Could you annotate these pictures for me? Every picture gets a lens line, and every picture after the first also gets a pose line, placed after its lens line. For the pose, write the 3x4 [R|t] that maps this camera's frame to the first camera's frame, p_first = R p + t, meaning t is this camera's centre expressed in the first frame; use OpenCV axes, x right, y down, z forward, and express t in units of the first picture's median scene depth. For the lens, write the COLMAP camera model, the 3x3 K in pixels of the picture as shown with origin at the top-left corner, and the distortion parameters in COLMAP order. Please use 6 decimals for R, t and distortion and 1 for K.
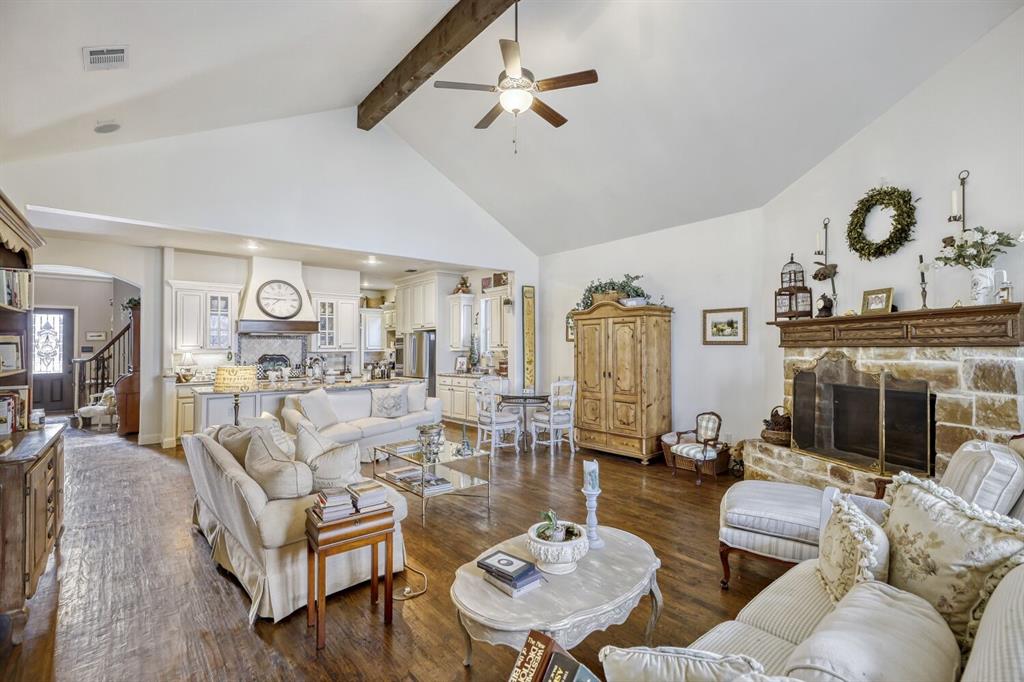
lens RADIAL K [[457.1, 0, 510.5], [0, 457.1, 361.3], [0, 0, 1]] dist [0.019029, -0.000089]
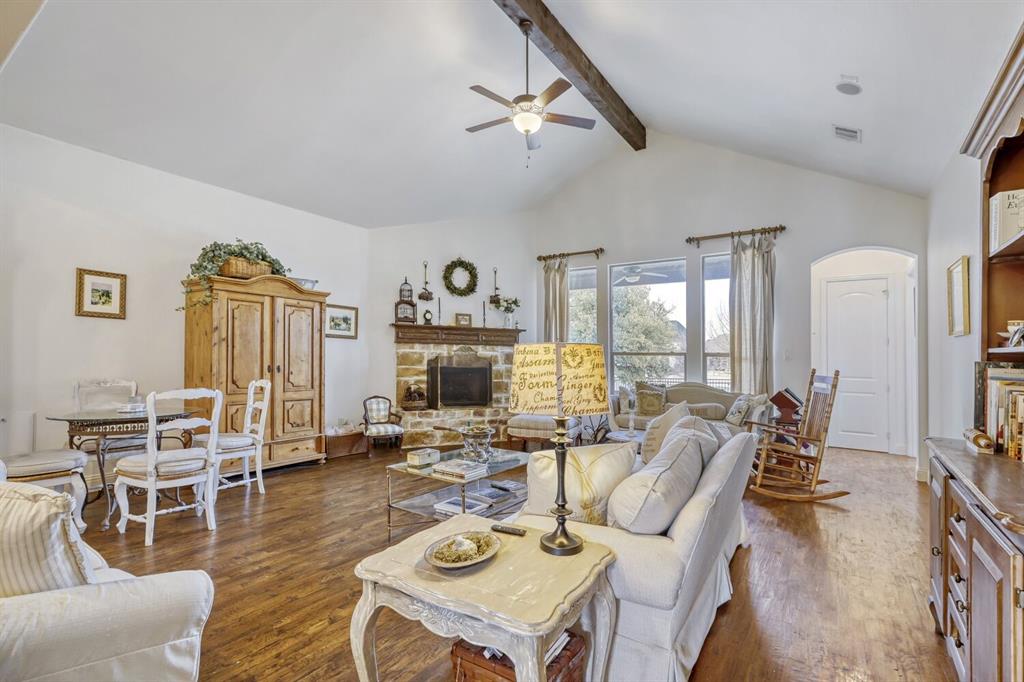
lens RADIAL K [[477.8, 0, 503.8], [0, 477.8, 352.2], [0, 0, 1]] dist [0.022968, 0.000094]
pose [[-0.240722, 0.010783, 0.970534, -0.914609], [0.009092, 0.999919, -0.008854, 0.014898], [-0.970551, 0.006693, -0.240801, 1.085461]]
